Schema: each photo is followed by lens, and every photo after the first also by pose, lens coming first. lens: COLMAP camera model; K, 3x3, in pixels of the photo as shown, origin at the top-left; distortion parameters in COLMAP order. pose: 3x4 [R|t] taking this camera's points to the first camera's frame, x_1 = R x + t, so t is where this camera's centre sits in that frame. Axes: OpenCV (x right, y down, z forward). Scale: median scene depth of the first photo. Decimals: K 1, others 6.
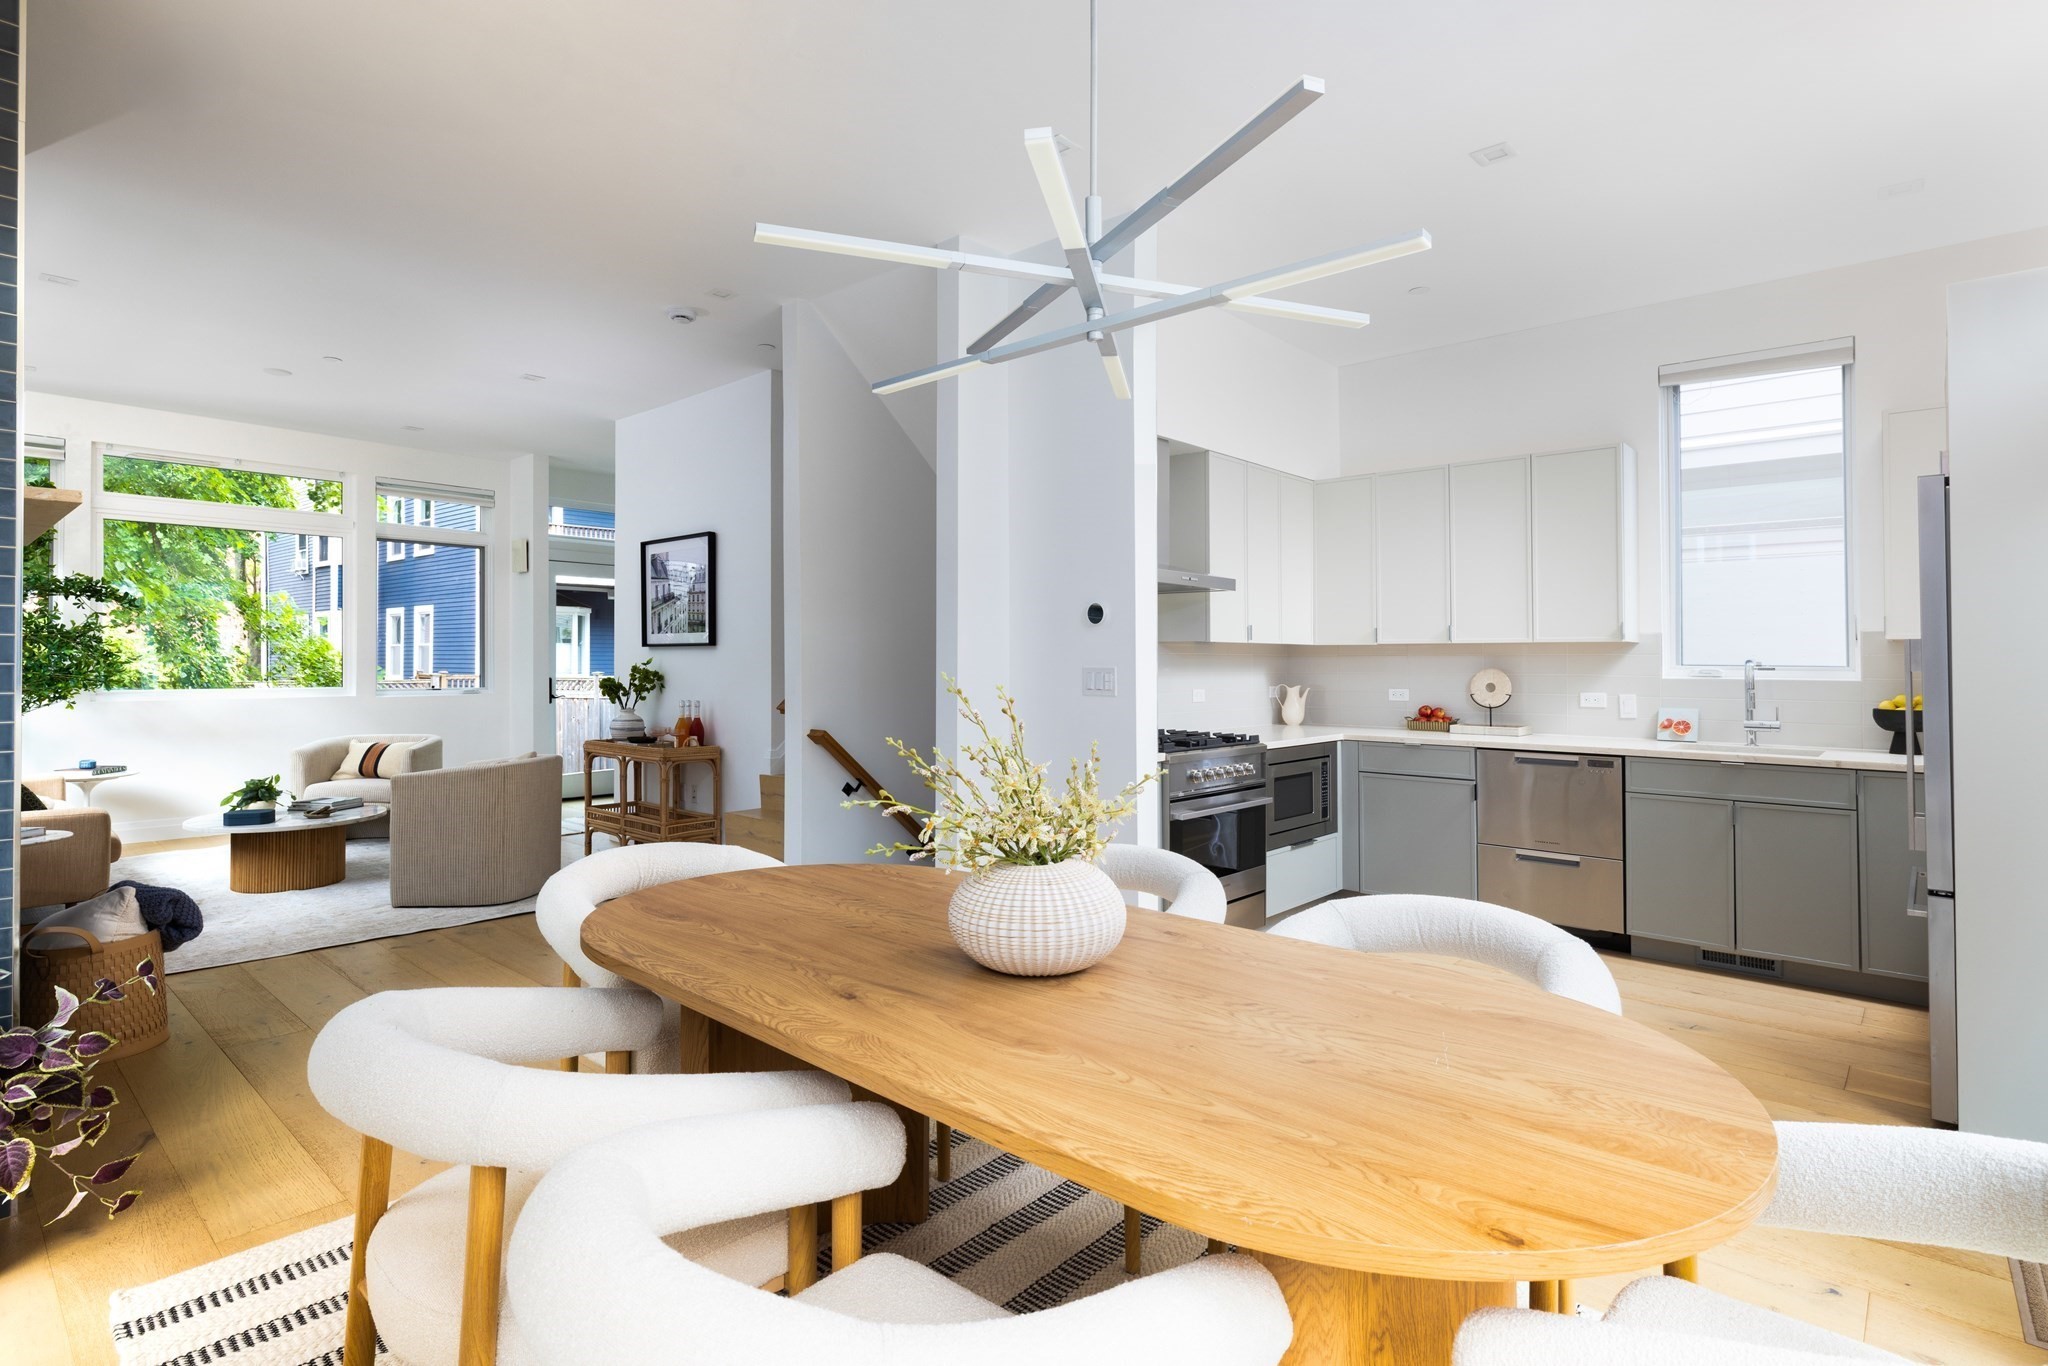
lens RADIAL K [[1004.5, 0, 1034.1], [0, 1004.5, 658.1], [0, 0, 1]] dist [0.004071, 0.000682]
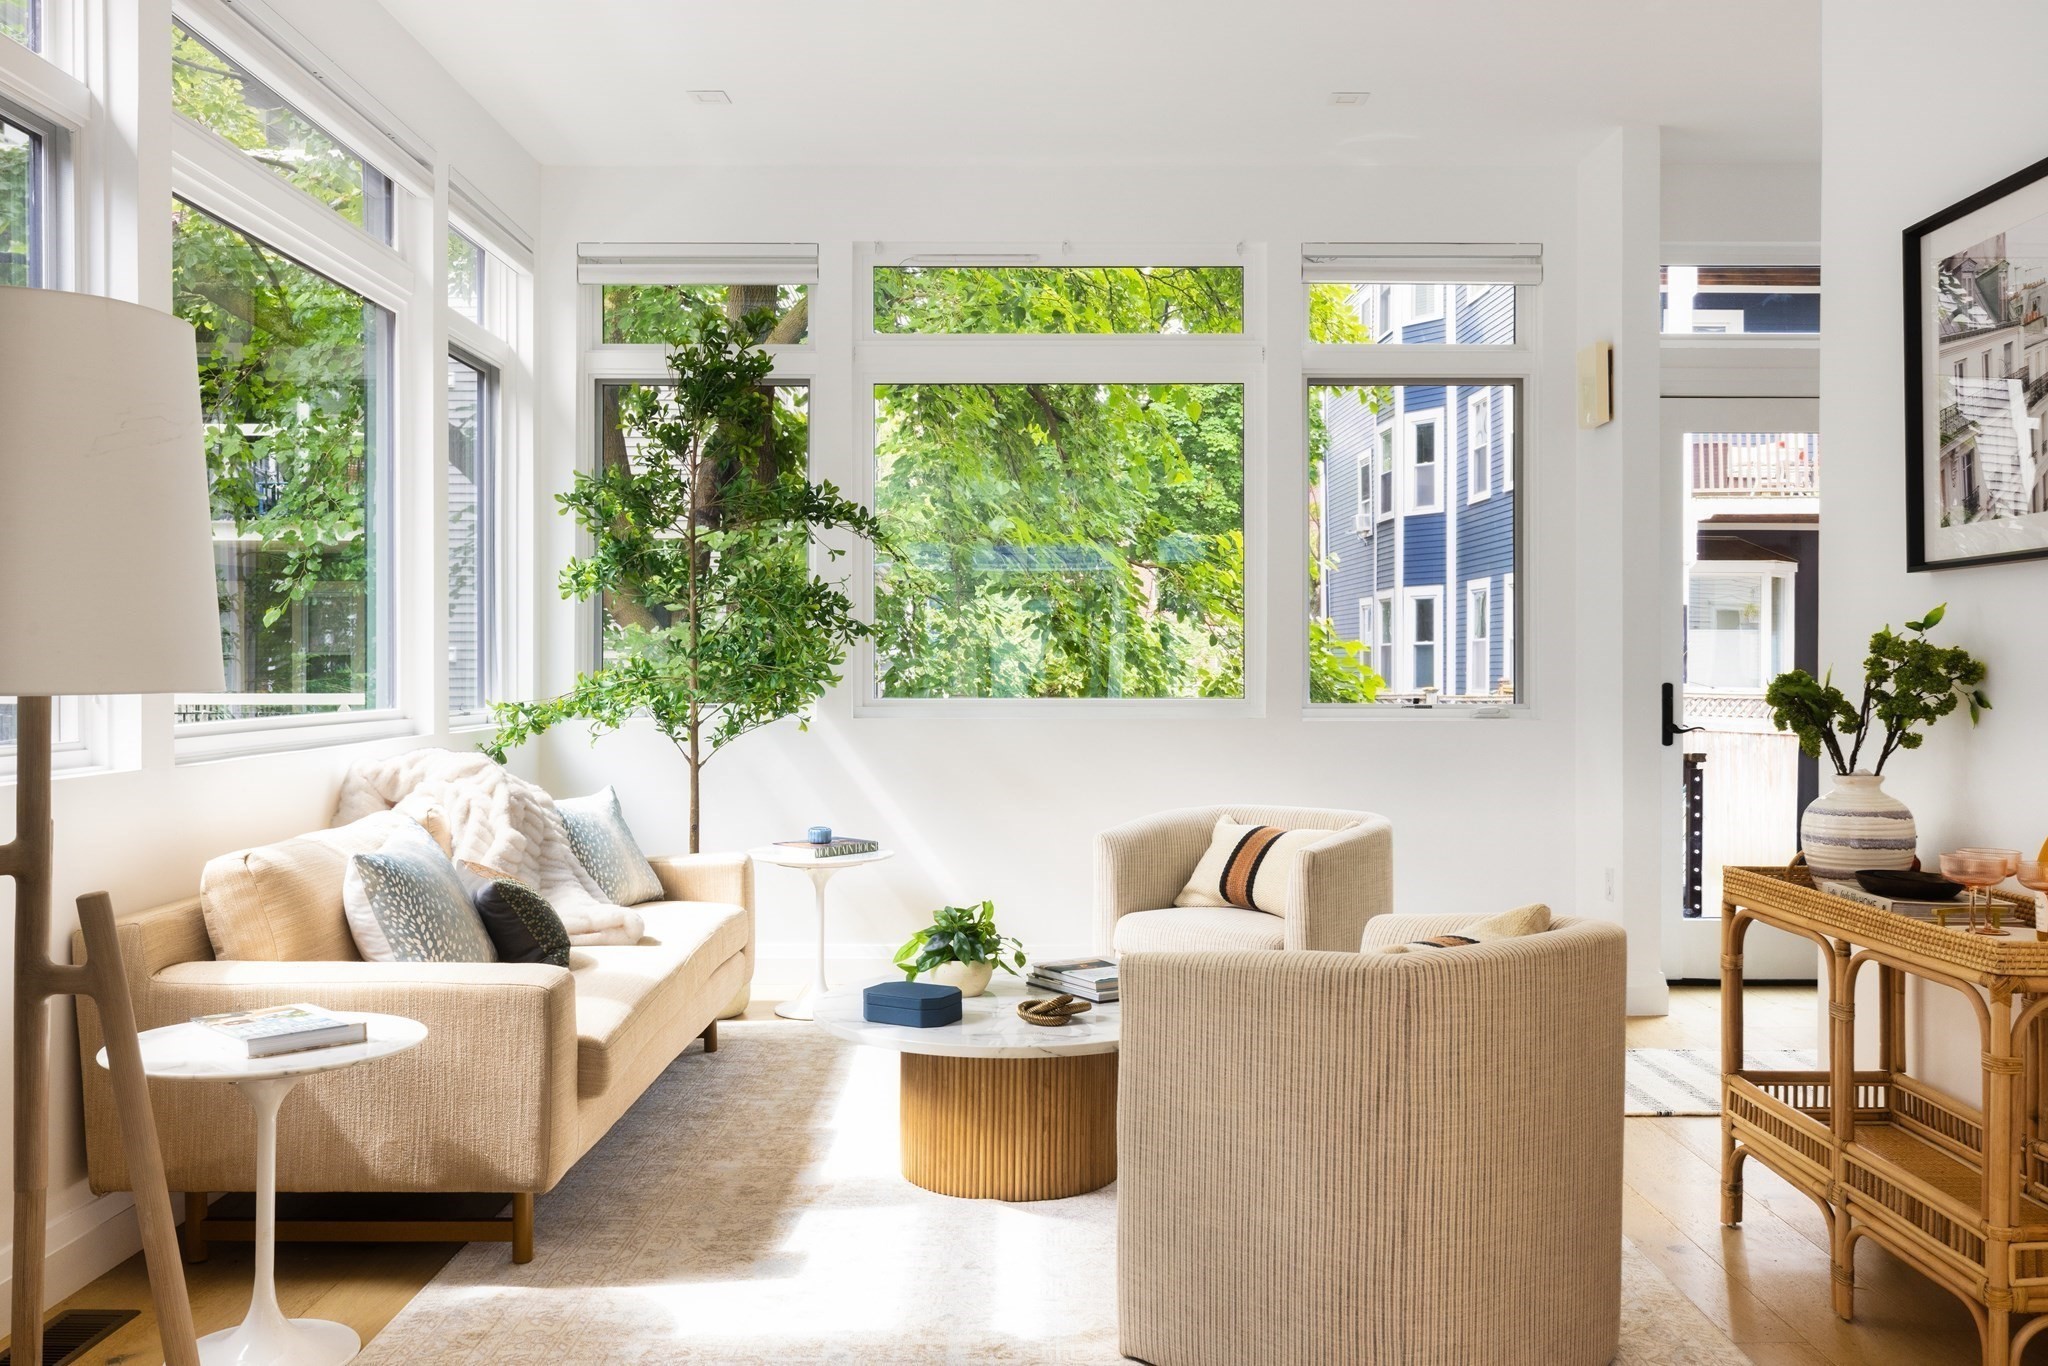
lens RADIAL K [[1689.4, 0, 1028.5], [0, 1689.4, 689.4], [0, 0, 1]] dist [-0.012477, 0.000375]
pose [[0.662305, 0.005651, -0.749213, -0.212677], [0.004847, 0.999918, 0.011826, 0.019718], [0.749219, -0.011464, 0.662223, 0.534200]]
